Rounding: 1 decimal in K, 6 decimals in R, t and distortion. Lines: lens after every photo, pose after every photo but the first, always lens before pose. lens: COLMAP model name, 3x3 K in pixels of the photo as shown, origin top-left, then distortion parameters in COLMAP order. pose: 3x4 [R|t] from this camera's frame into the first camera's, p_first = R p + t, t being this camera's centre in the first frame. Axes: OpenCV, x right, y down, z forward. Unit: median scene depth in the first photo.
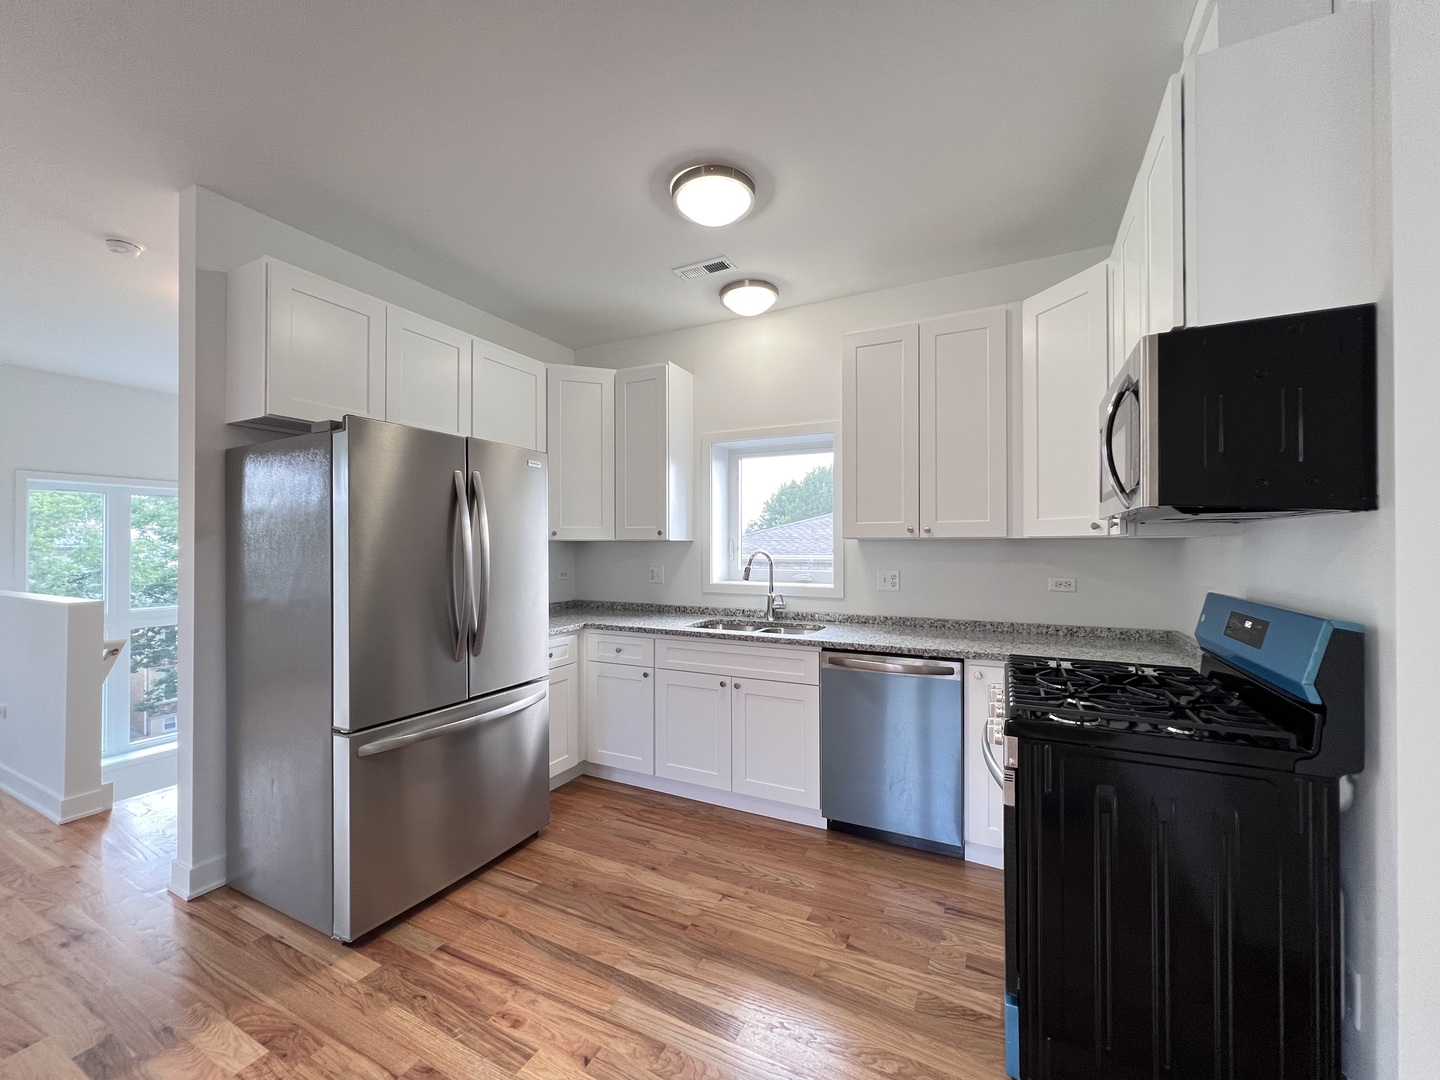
lens RADIAL K [[571.4, 0, 748.7], [0, 571.4, 544.4], [0, 0, 1]] dist [0.010252, 0.000106]
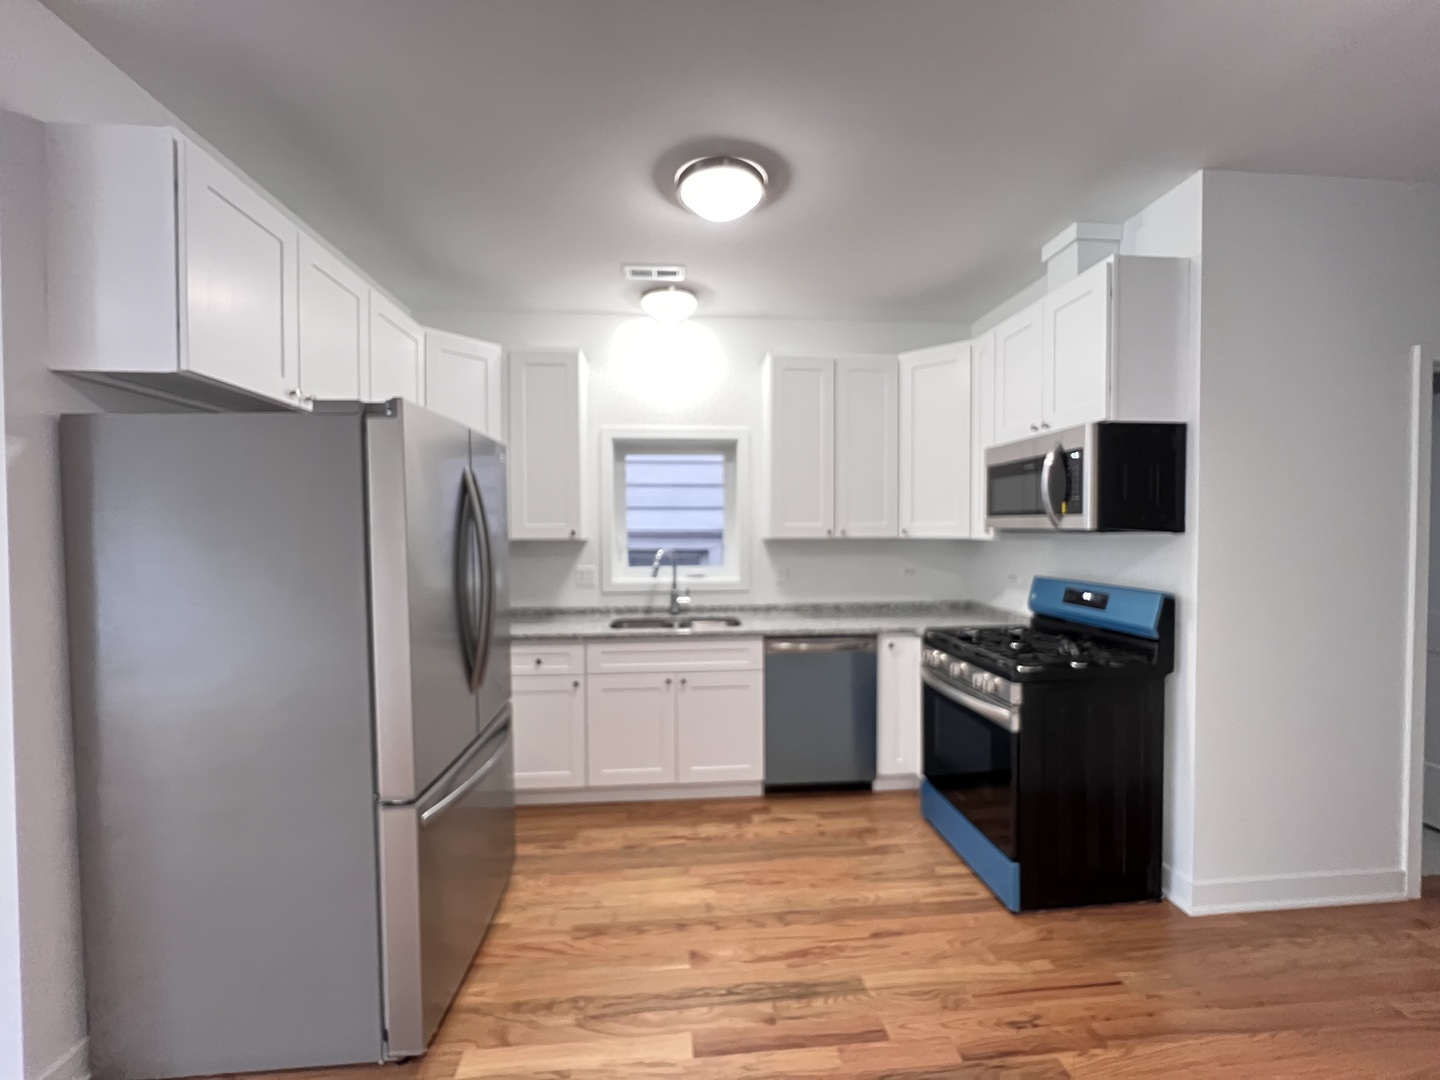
lens RADIAL K [[571.4, 0, 745.9], [0, 571.4, 542.3], [0, 0, 1]] dist [0.010252, 0.000106]
pose [[0.856210, -0.014286, 0.516431, -0.452568], [-0.000004, 0.999617, 0.027660, -0.033303], [-0.516629, -0.023685, 0.855882, 0.058076]]
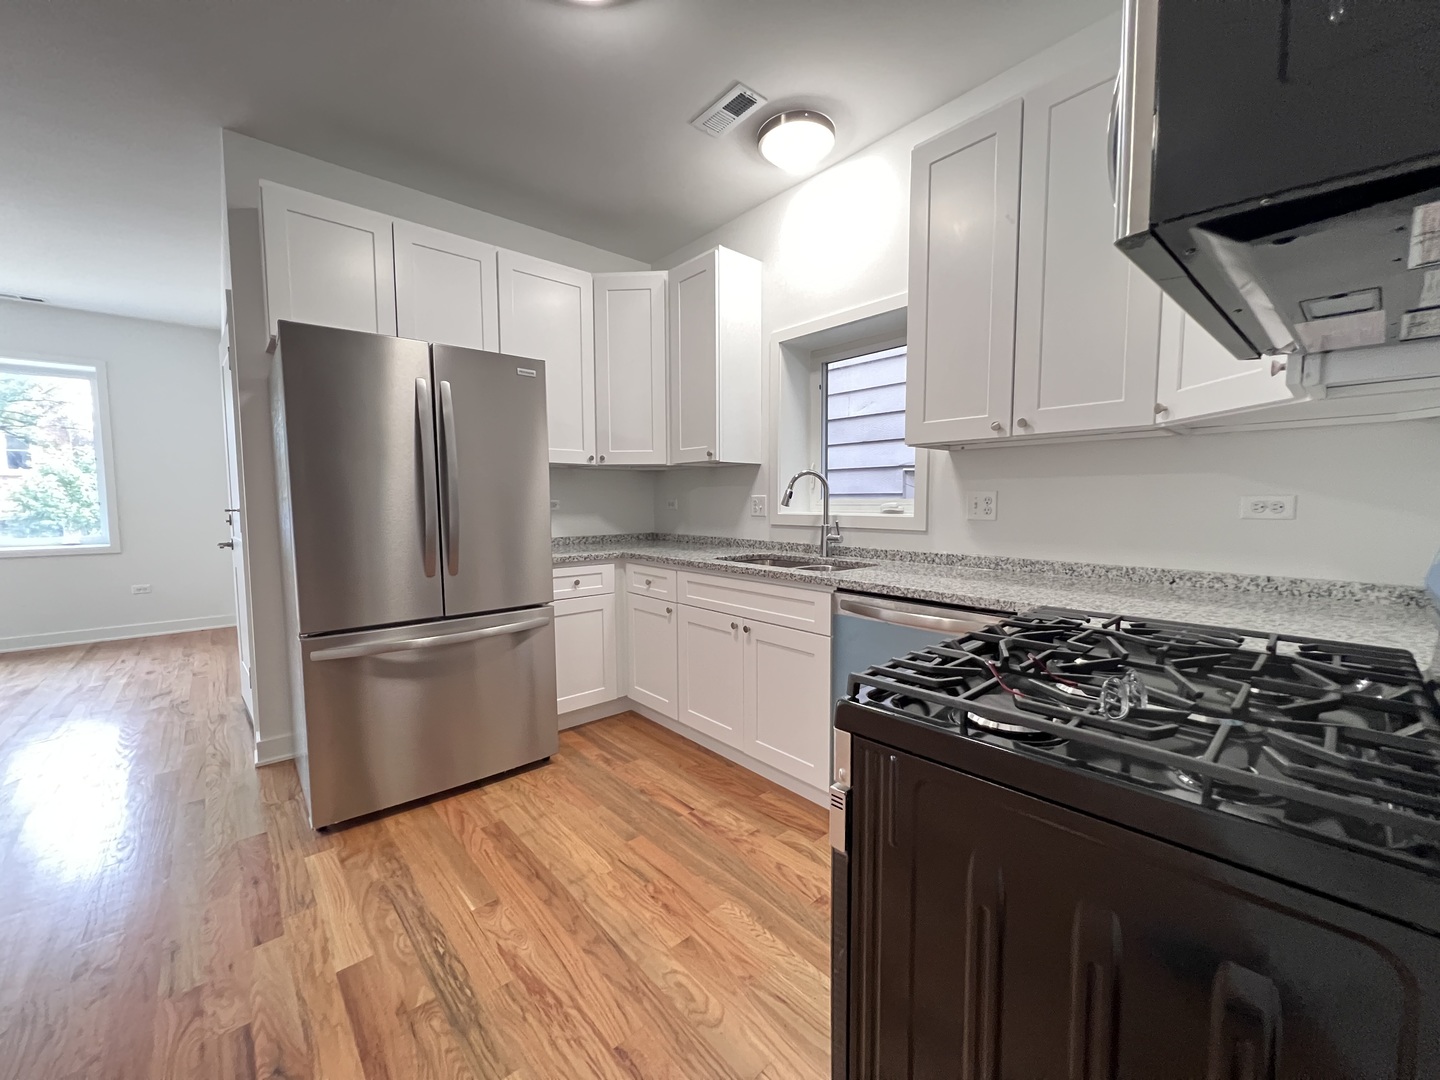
lens RADIAL K [[576.6, 0, 719.2], [0, 576.6, 542.4], [0, 0, 1]] dist [-0.001582, -0.000080]
pose [[0.923460, 0.024067, -0.382939, 0.247865], [0.008372, 0.996529, 0.082819, 0.051772], [0.383603, -0.079686, 0.920054, 0.227373]]
